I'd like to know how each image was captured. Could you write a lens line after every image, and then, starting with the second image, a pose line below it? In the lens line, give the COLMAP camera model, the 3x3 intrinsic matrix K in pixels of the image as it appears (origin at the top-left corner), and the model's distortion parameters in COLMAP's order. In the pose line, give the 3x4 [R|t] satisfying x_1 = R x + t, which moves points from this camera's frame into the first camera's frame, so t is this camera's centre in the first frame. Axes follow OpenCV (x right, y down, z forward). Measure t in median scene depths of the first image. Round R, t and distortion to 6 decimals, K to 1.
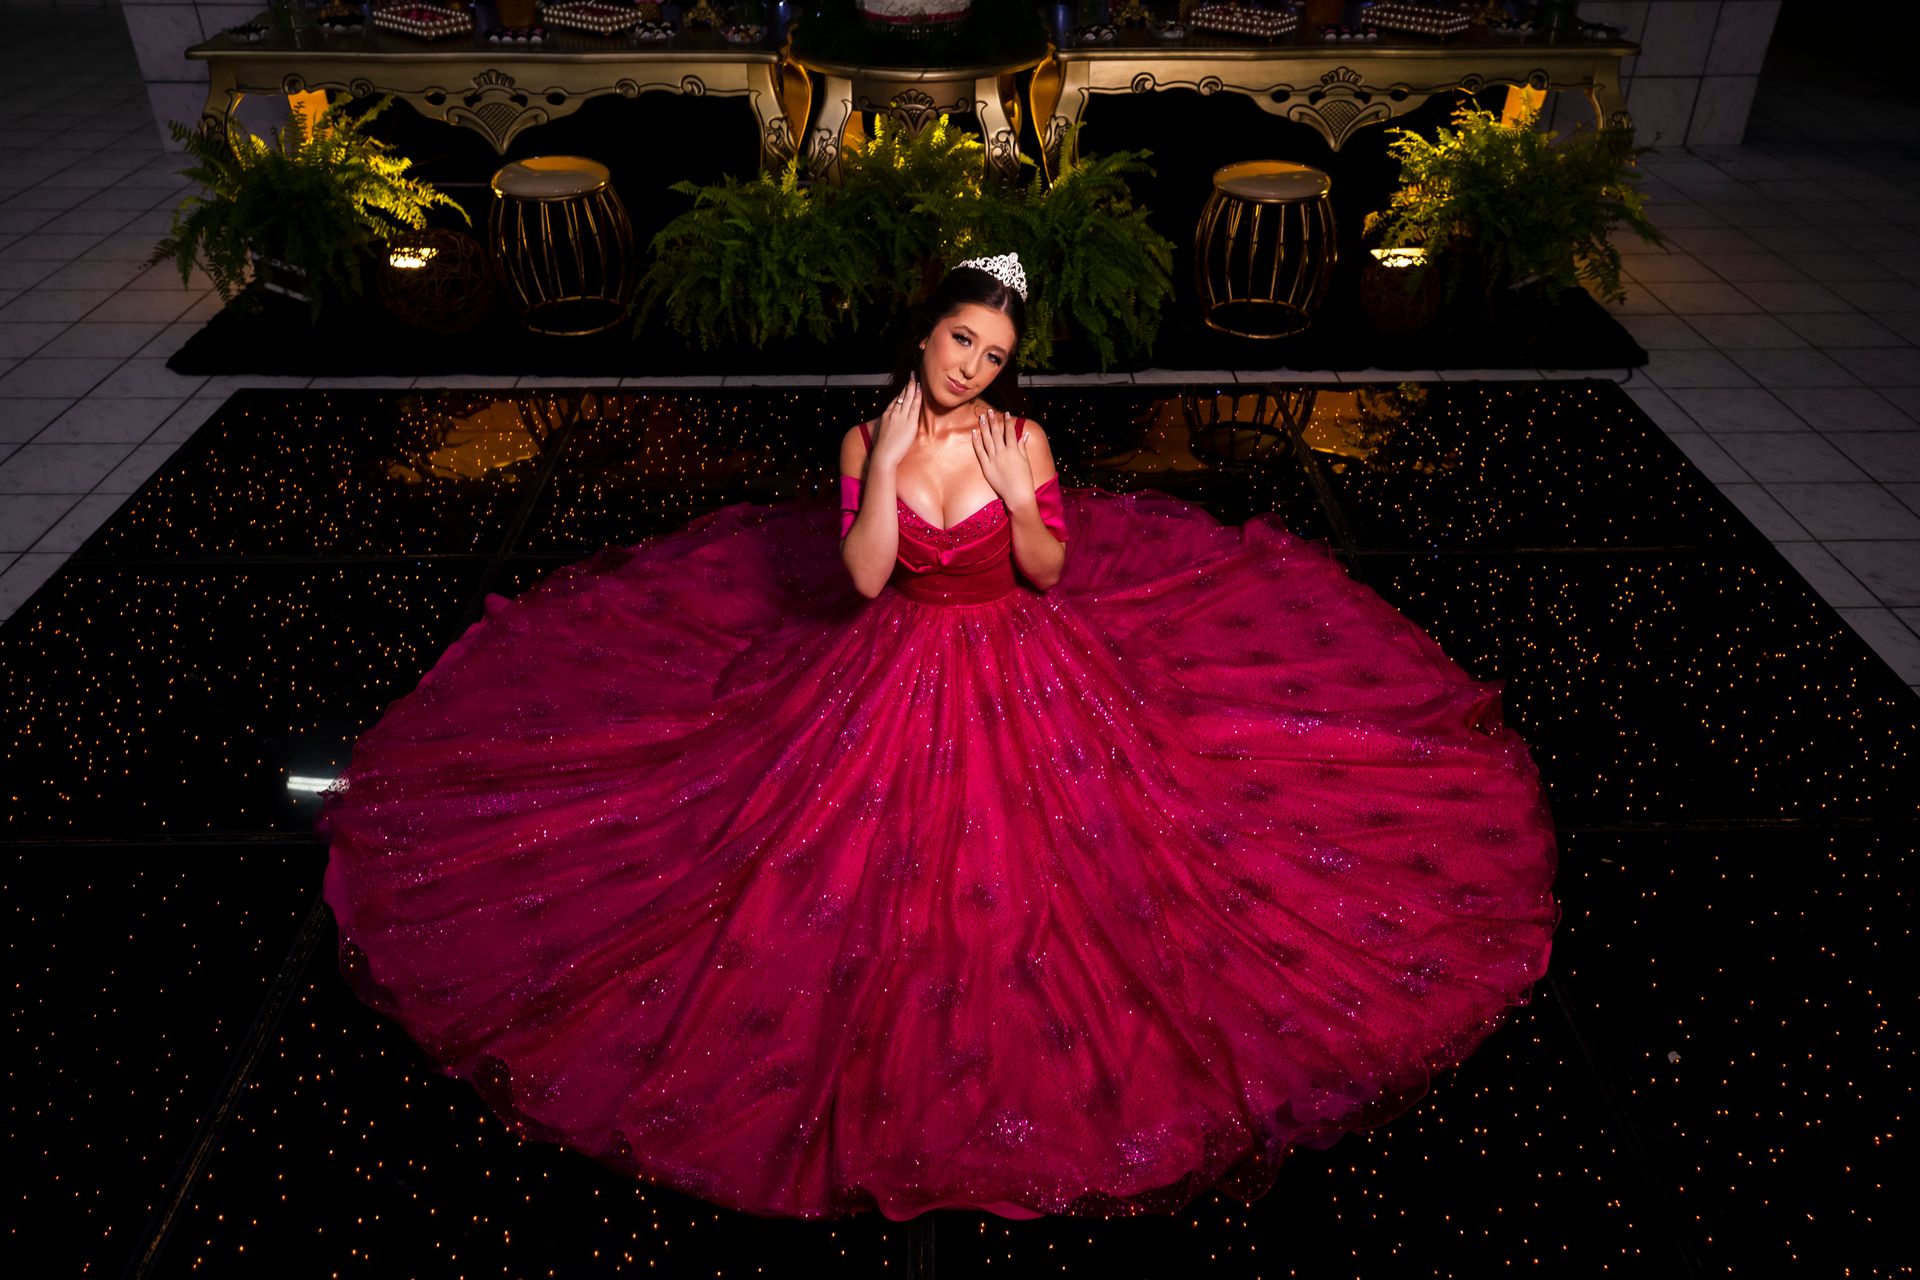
lens RADIAL K [[1475.6, 0, 961.3], [0, 1475.6, 643.4], [0, 0, 1]] dist [0.005979, 0.018388]
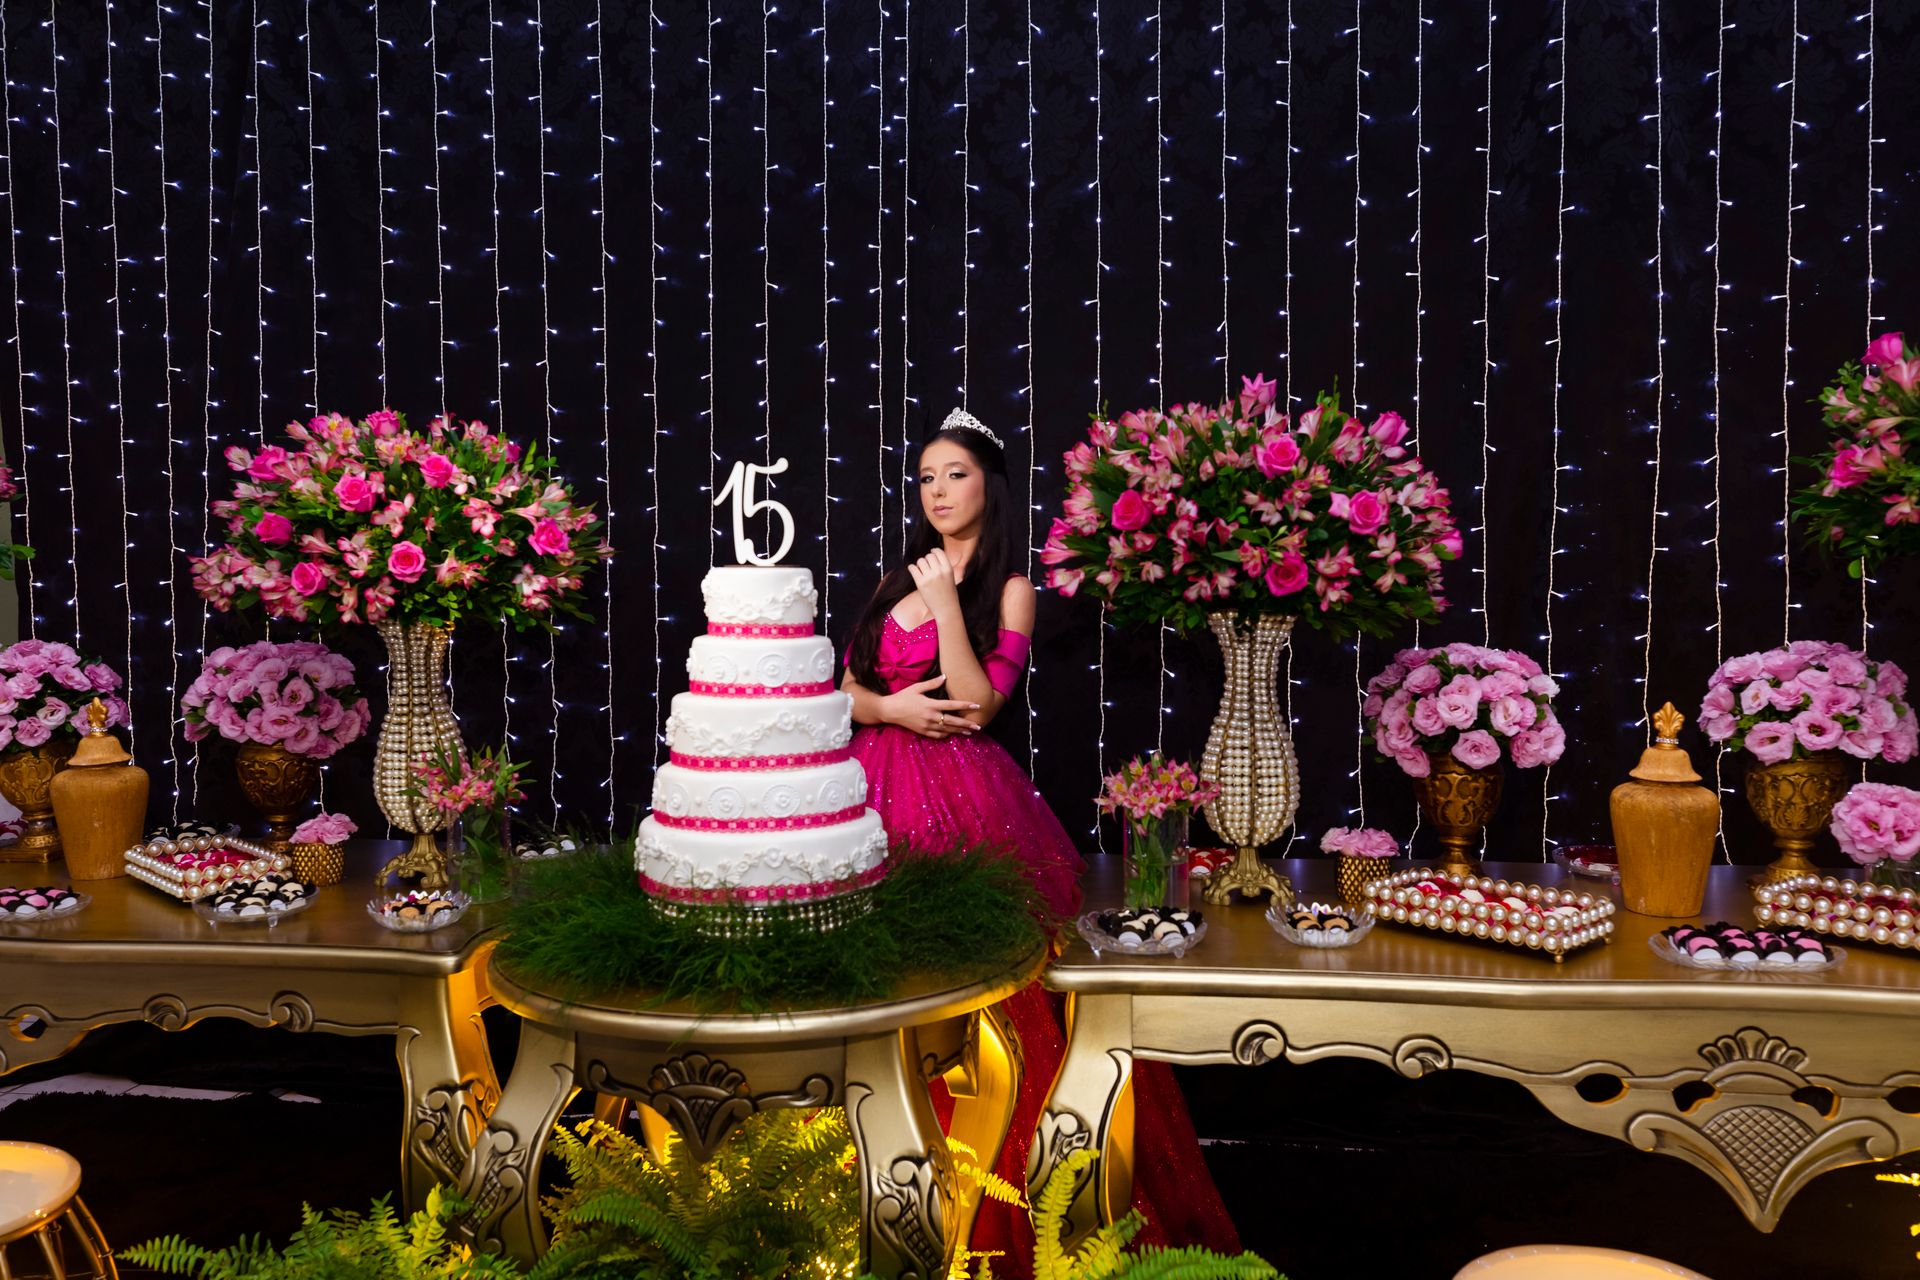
lens RADIAL K [[1434.1, 0, 961.8], [0, 1434.1, 647.2], [0, 0, 1]] dist [0.000547, 0.003868]
pose [[0.987562, -0.000909, -0.157227, 0.107292], [-0.077229, 0.868236, -0.490105, -0.277968], [0.136955, 0.496151, 0.857366, 0.594239]]
